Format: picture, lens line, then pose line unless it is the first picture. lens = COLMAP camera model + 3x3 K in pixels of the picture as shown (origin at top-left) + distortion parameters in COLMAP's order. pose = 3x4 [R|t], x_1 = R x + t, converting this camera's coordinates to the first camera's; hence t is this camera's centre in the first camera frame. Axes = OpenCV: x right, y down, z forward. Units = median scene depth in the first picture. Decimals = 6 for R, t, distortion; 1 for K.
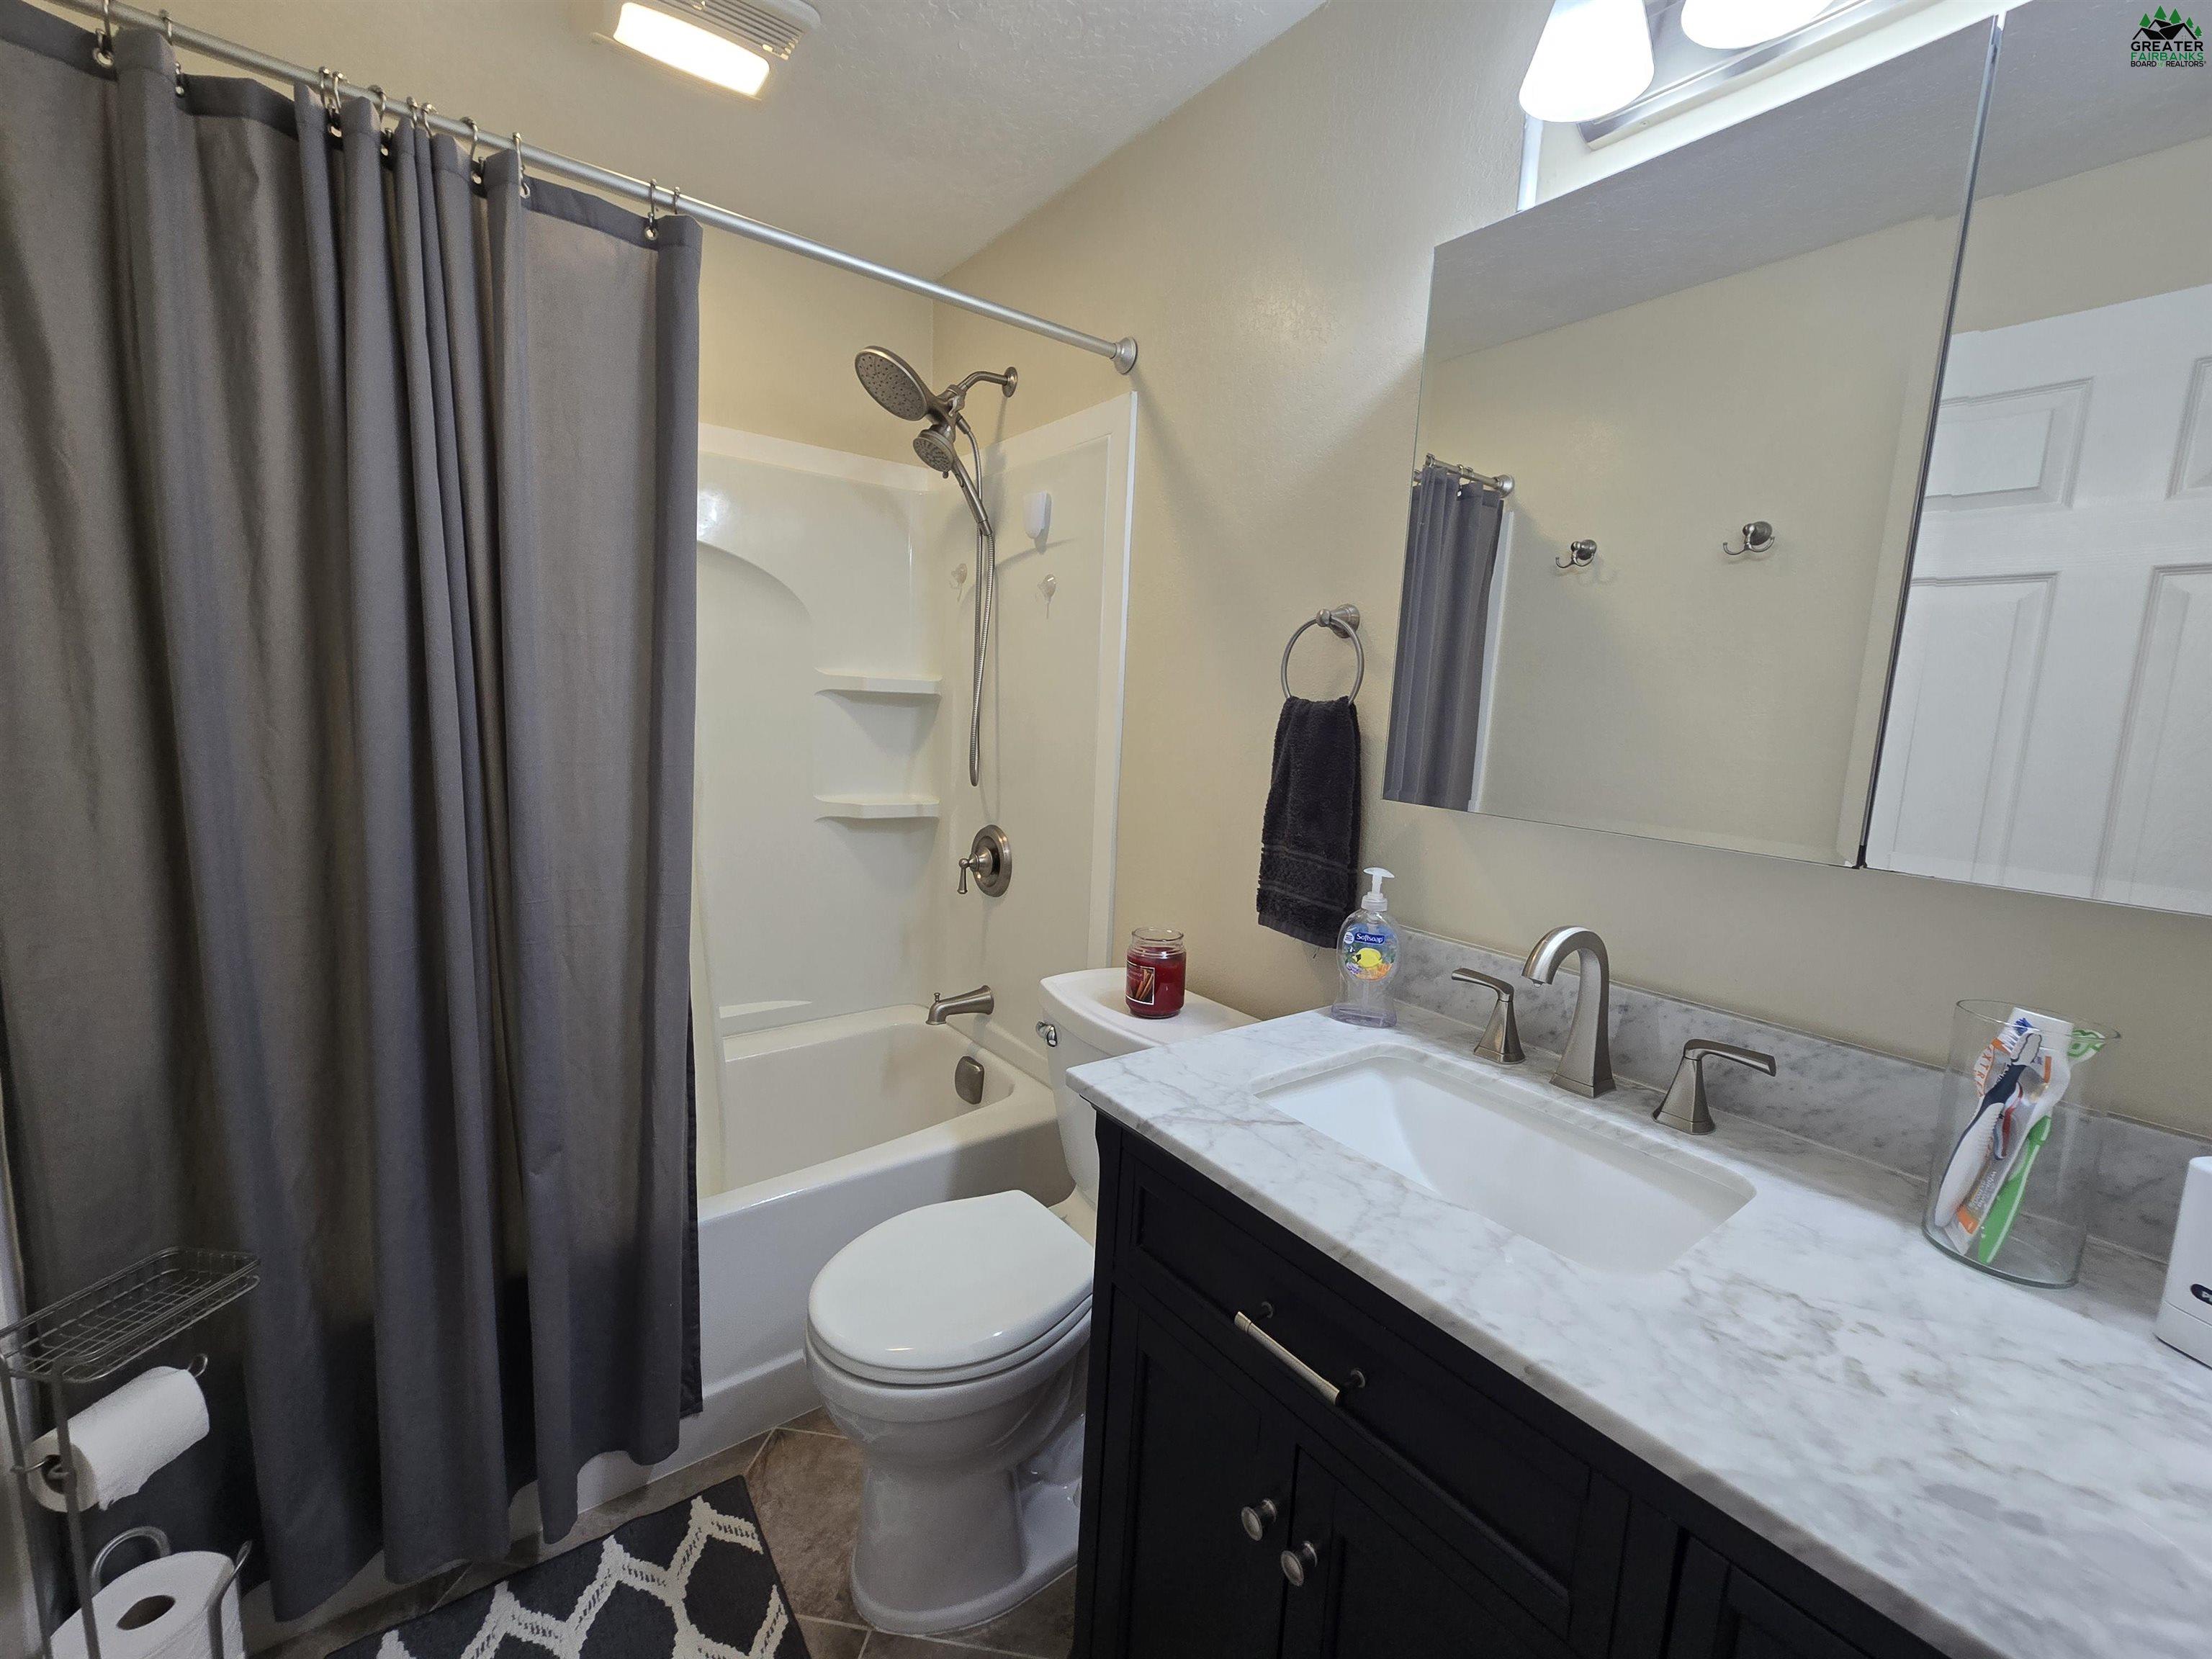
lens RADIAL K [[911.9, 0, 1113.3], [0, 911.9, 822.3], [0, 0, 1]] dist [-0.002208, -0.000131]
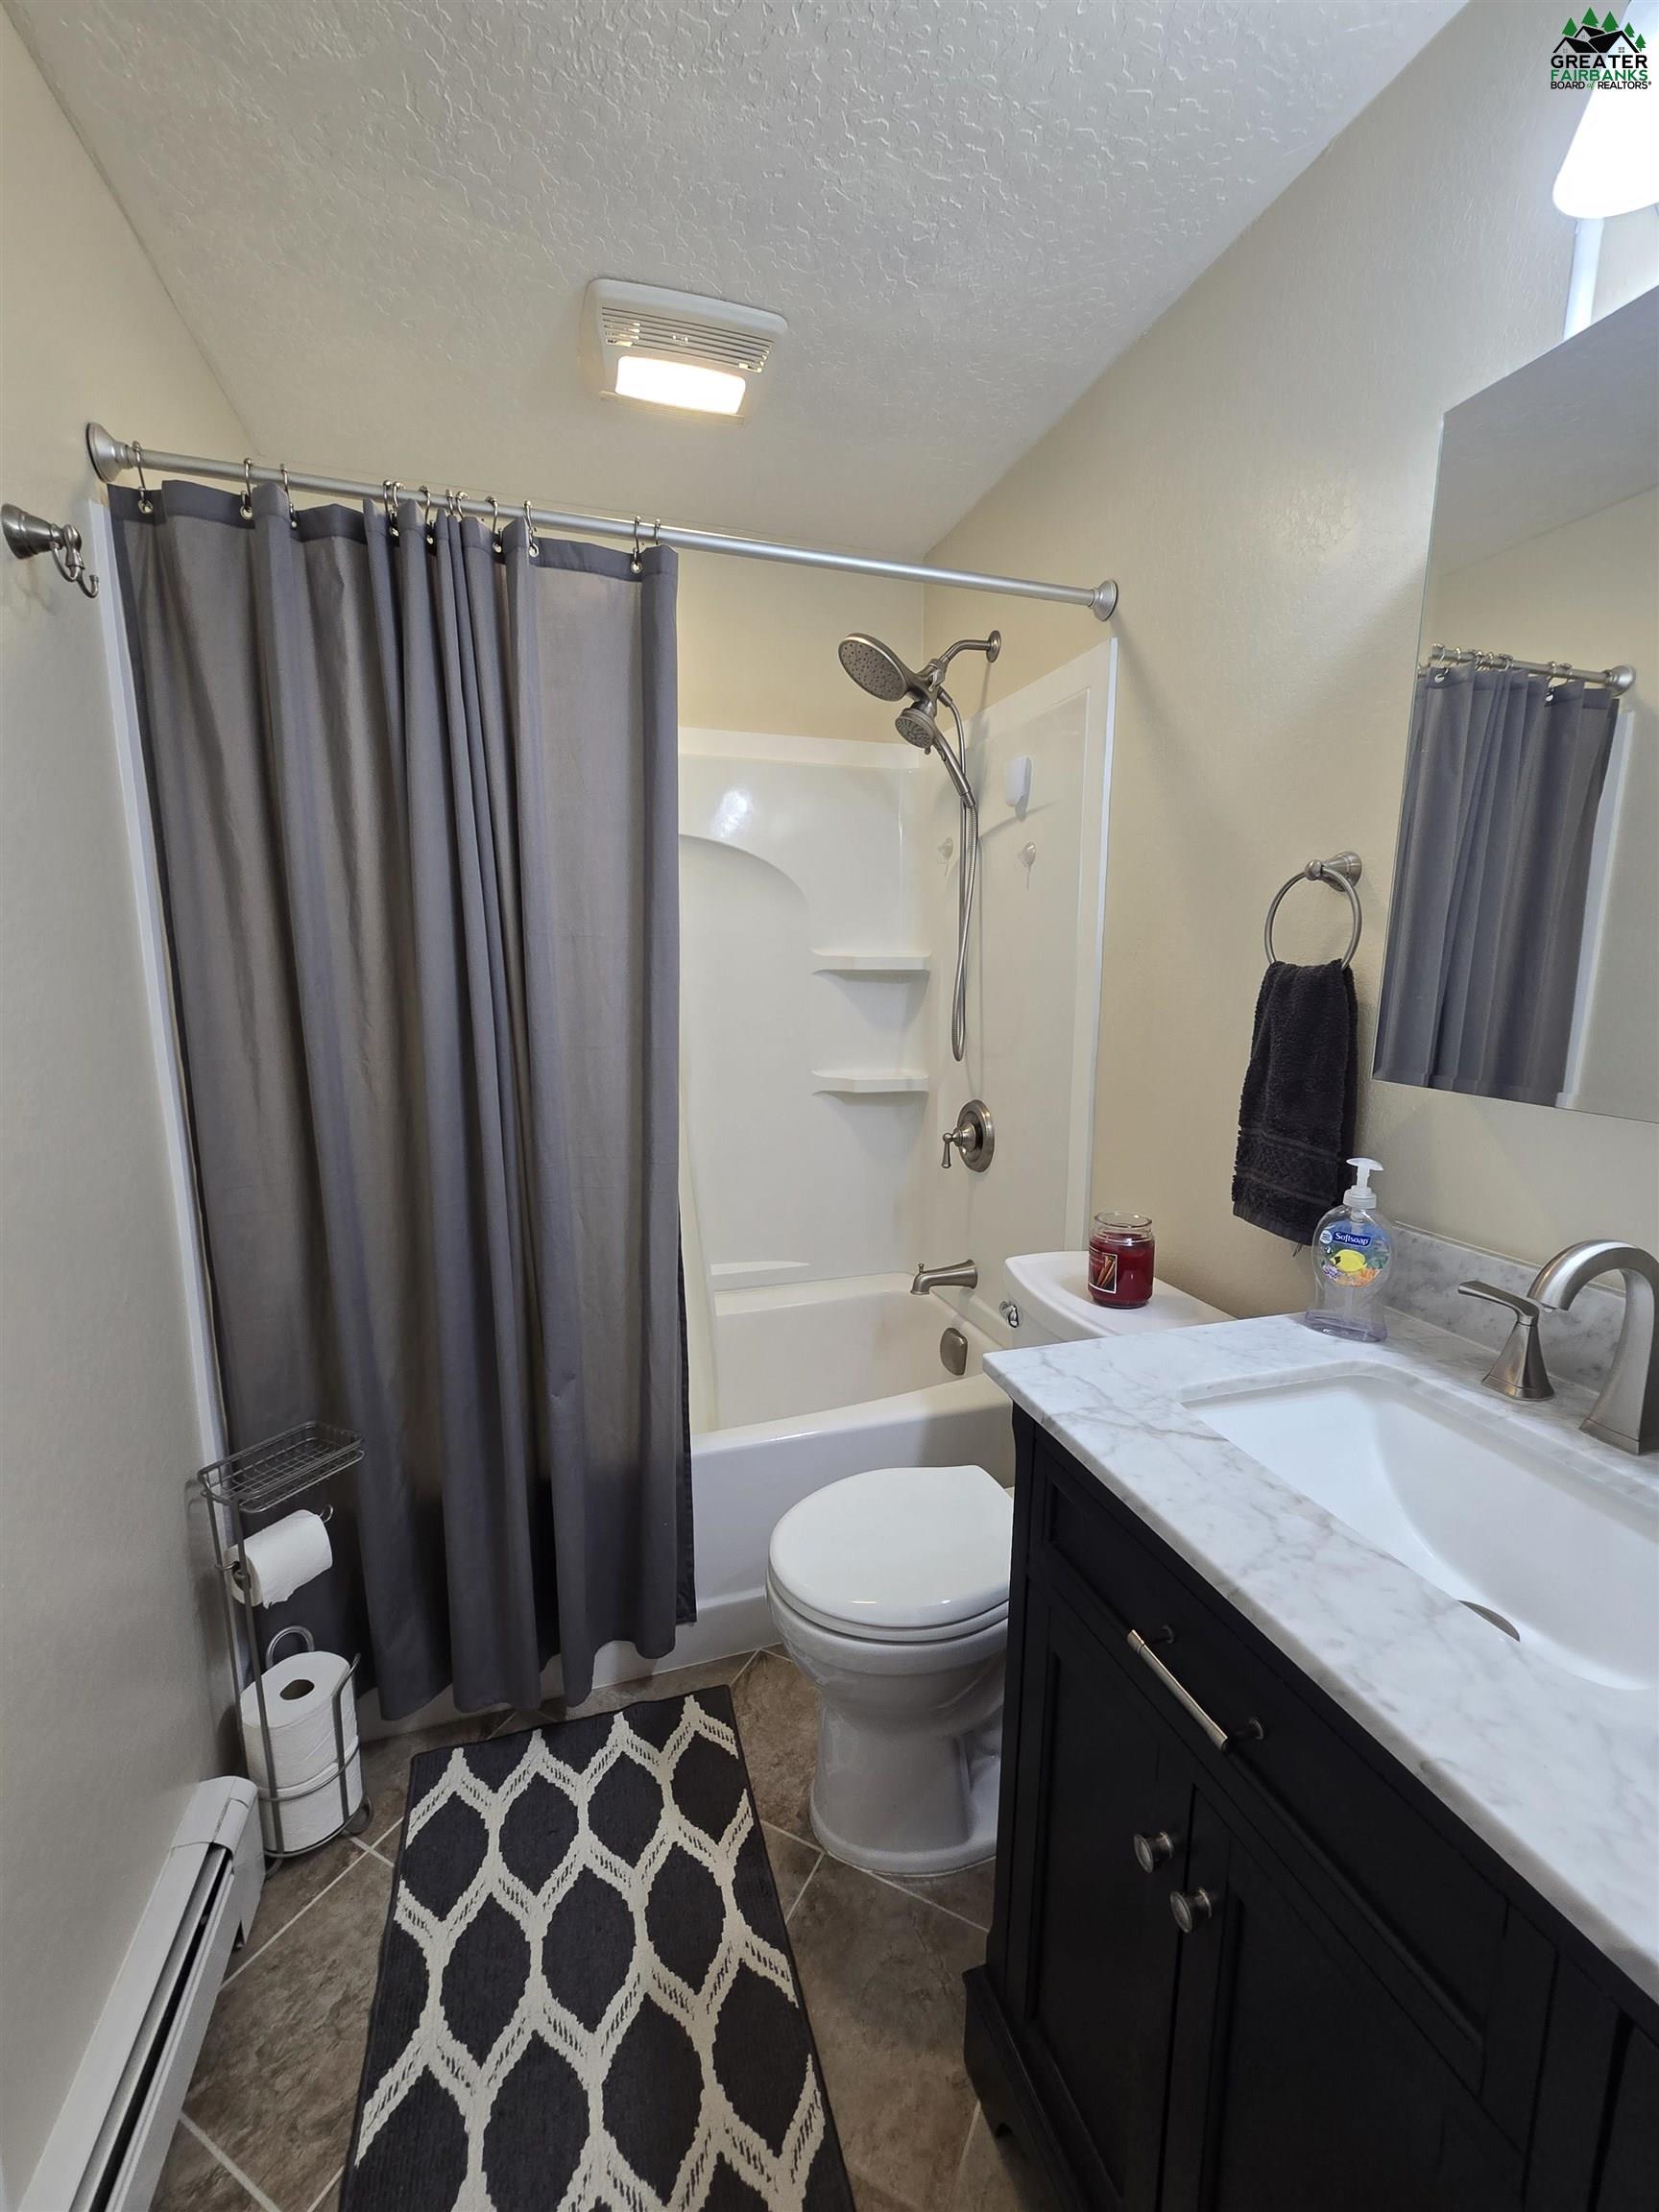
lens RADIAL K [[911.9, 0, 844.1], [0, 911.9, 1118.9], [0, 0, 1]] dist [-0.002208, -0.000131]
pose [[0.944220, 0.014044, -0.329015, 0.098002], [-0.004091, 0.999513, 0.030924, -0.010916], [0.329289, -0.027853, 0.943818, 0.018690]]
